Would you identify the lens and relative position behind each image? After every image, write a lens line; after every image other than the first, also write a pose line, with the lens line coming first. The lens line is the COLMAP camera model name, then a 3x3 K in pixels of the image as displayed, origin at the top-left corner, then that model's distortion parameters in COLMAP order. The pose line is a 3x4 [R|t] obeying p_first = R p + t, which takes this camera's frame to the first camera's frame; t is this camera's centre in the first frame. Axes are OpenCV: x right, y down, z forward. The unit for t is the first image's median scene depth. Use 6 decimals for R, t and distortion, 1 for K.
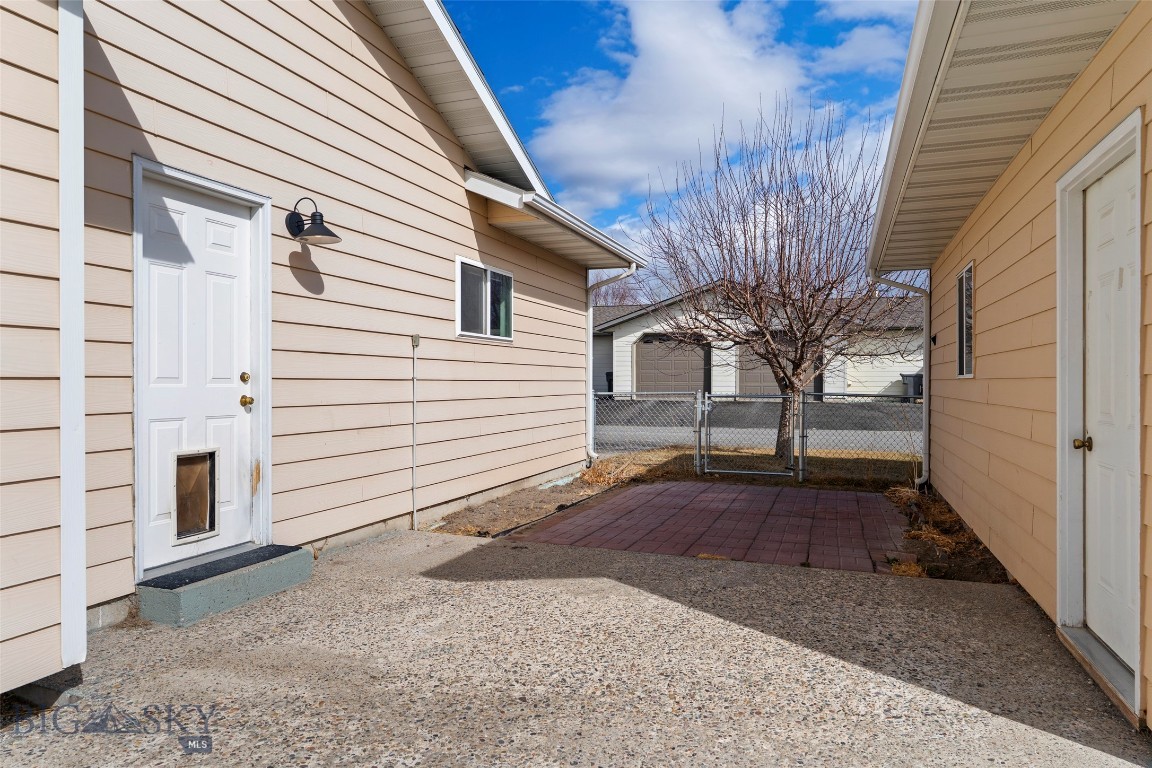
lens RADIAL K [[732.4, 0, 578.8], [0, 732.4, 388.8], [0, 0, 1]] dist [-0.011186, -0.002011]
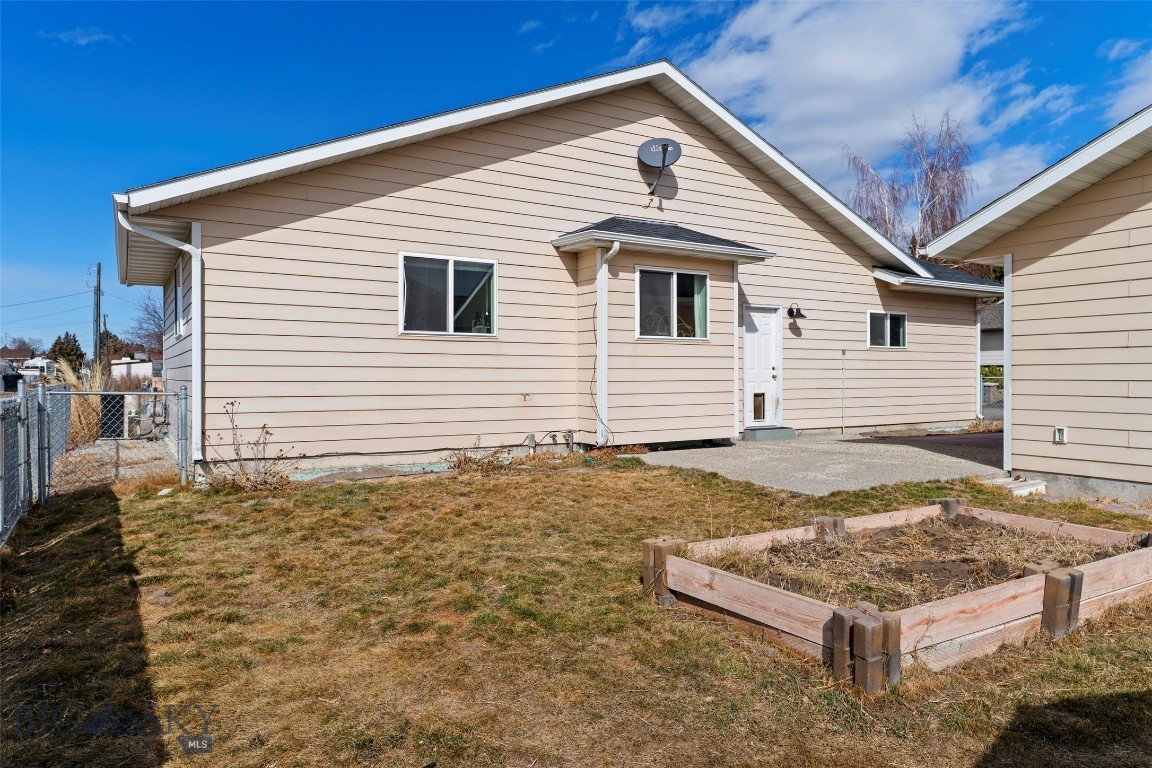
lens RADIAL K [[732.4, 0, 575.3], [0, 732.4, 382.5], [0, 0, 1]] dist [-0.011186, -0.002011]
pose [[0.776601, -0.000488, -0.629992, 0.685032], [-0.000435, 0.999999, -0.001311, 0.040203], [0.629992, 0.001292, 0.776601, -1.578002]]
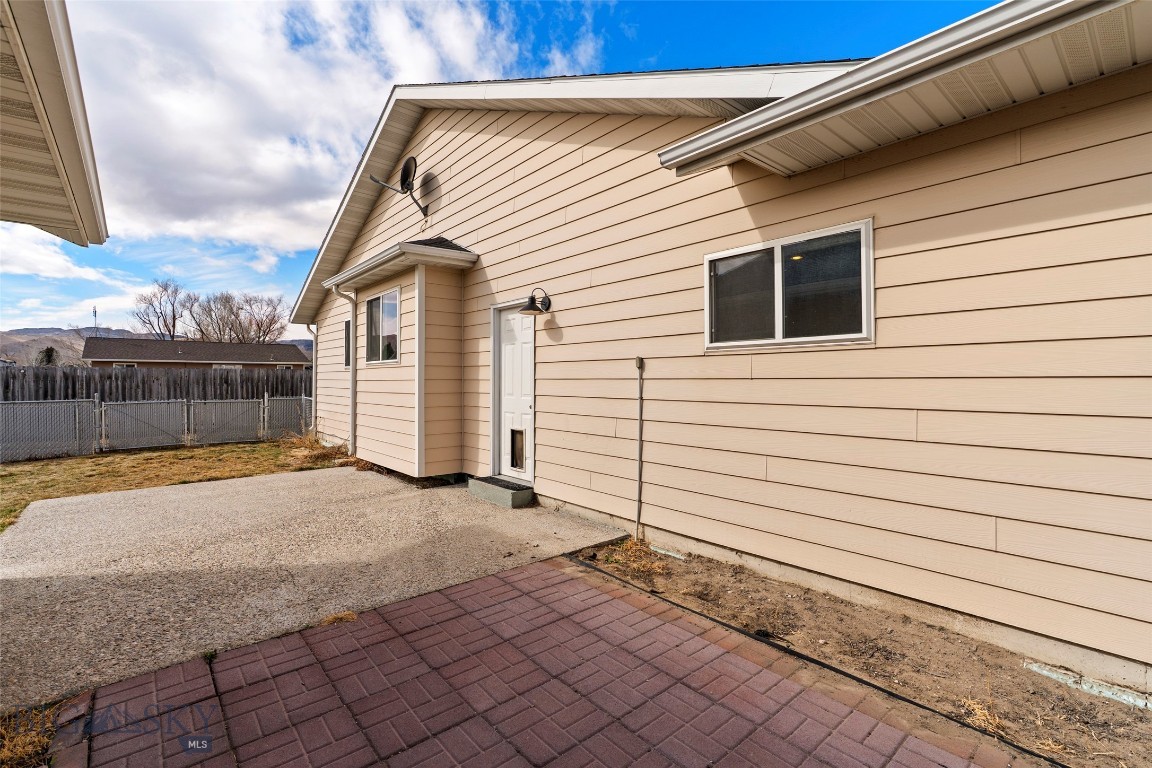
lens RADIAL K [[519.9, 0, 579.8], [0, 519.9, 377.4], [0, 0, 1]] dist [-0.004319, -0.000220]
pose [[-0.496917, -0.003652, -0.867790, 0.585579], [-0.005385, 0.999985, -0.001125, -0.052842], [0.867781, 0.004114, -0.496929, 1.596098]]
